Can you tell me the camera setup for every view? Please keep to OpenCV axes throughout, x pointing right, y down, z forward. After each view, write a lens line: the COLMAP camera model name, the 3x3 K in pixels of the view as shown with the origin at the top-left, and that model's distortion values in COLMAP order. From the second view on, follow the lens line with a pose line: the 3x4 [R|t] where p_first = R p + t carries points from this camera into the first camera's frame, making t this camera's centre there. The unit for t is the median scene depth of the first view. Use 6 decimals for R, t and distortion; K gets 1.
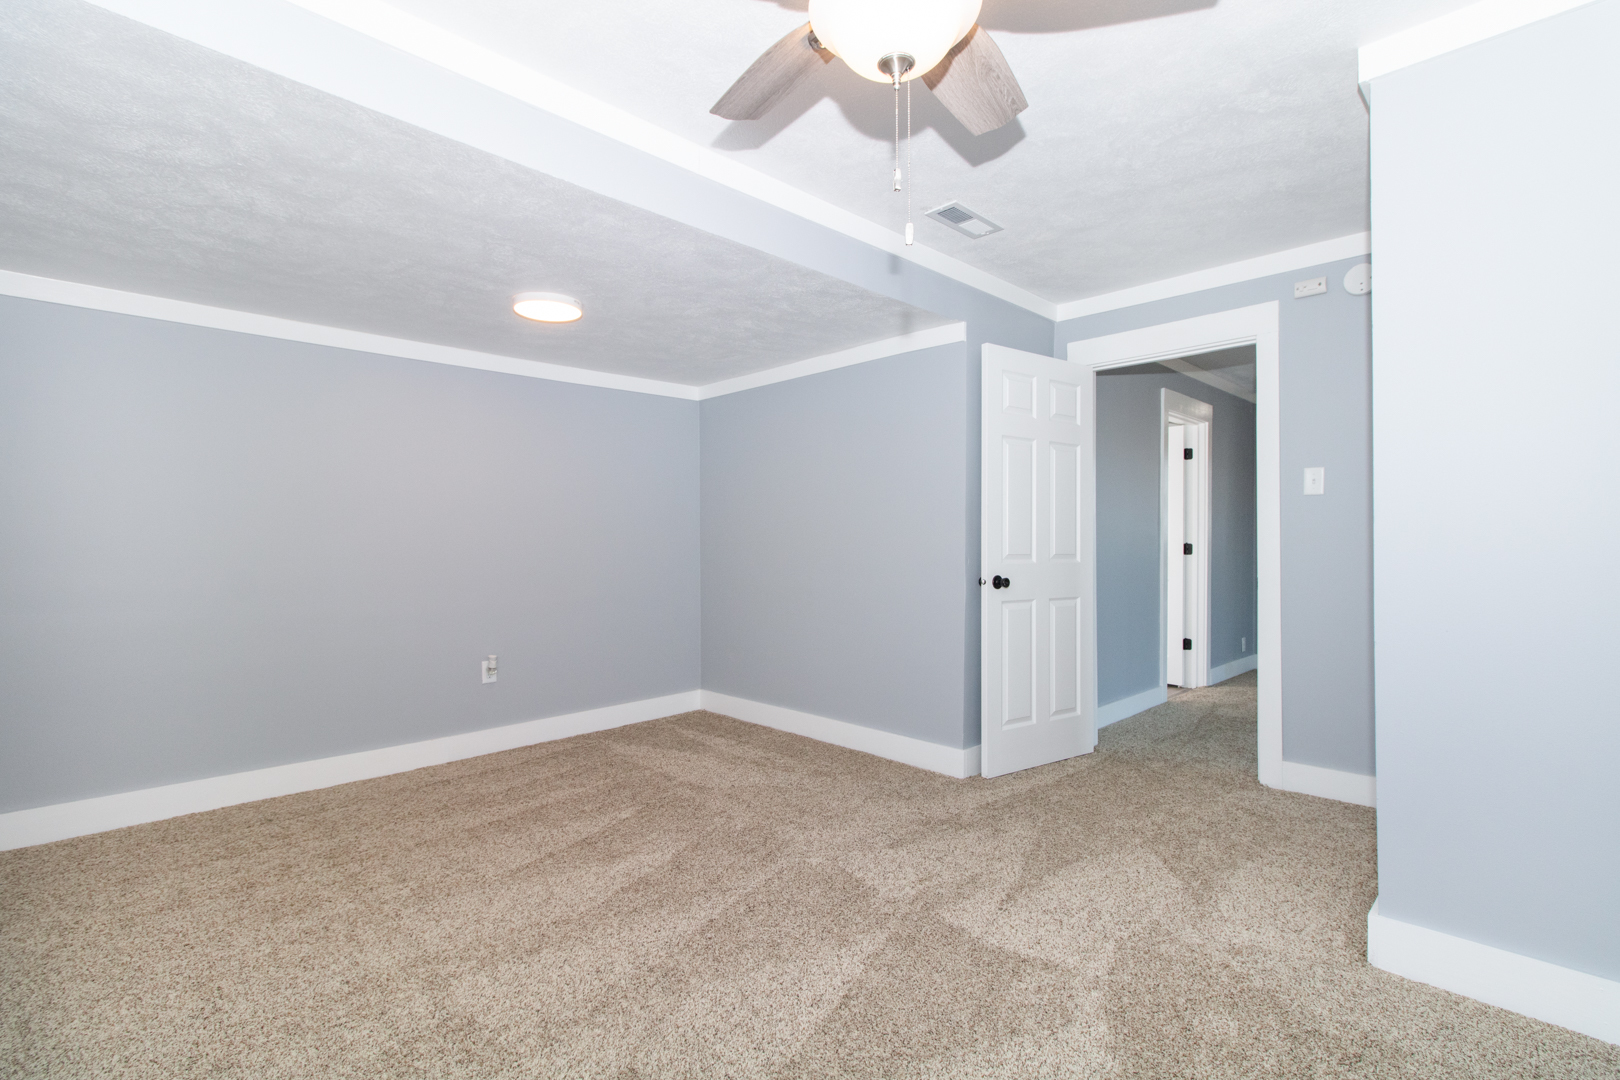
lens RADIAL K [[751.9, 0, 809.6], [0, 751.9, 552.6], [0, 0, 1]] dist [0.003151, 0.000913]
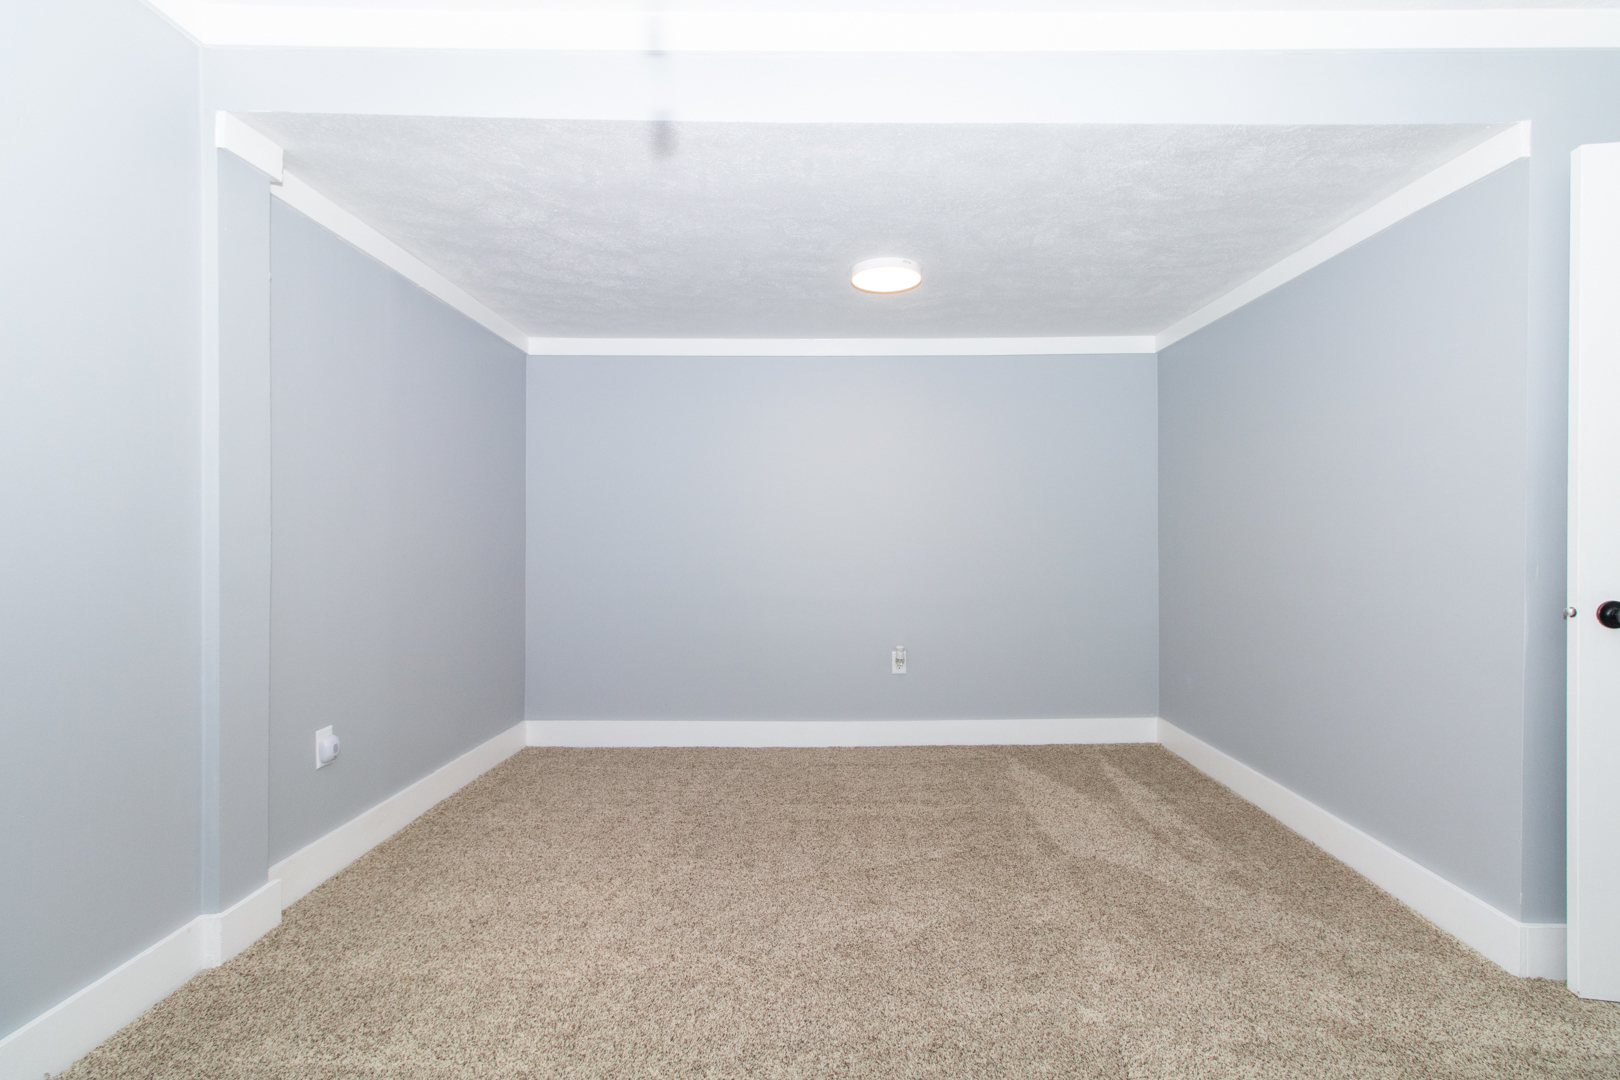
lens RADIAL K [[751.9, 0, 822.7], [0, 751.9, 535.4], [0, 0, 1]] dist [0.003151, 0.000913]
pose [[0.717336, 0.008245, -0.696678, 0.222151], [-0.013250, 0.999911, -0.001809, -0.005305], [0.696601, 0.010529, 0.717381, 0.269651]]
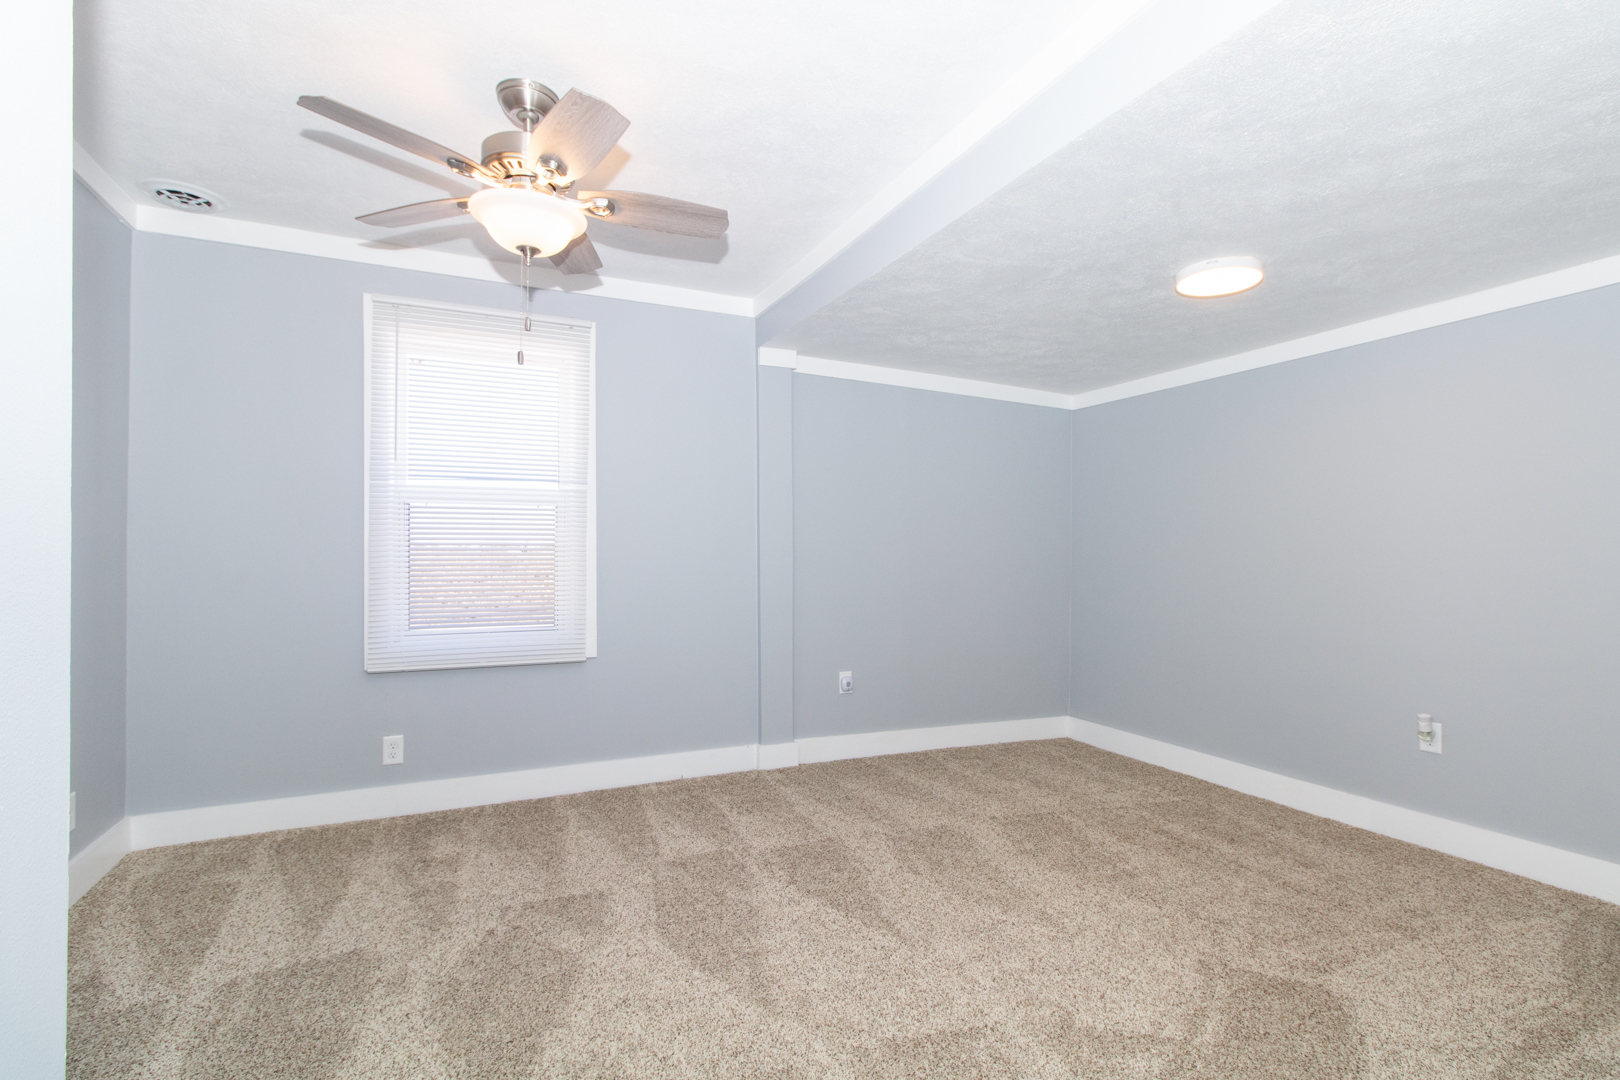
lens RADIAL K [[751.9, 0, 808.8], [0, 751.9, 556.0], [0, 0, 1]] dist [0.003151, 0.000913]
pose [[-0.331156, 0.002649, -0.943572, 0.543754], [-0.019657, 0.999760, 0.009705, -0.009733], [0.943371, 0.021762, -0.331024, 0.805835]]
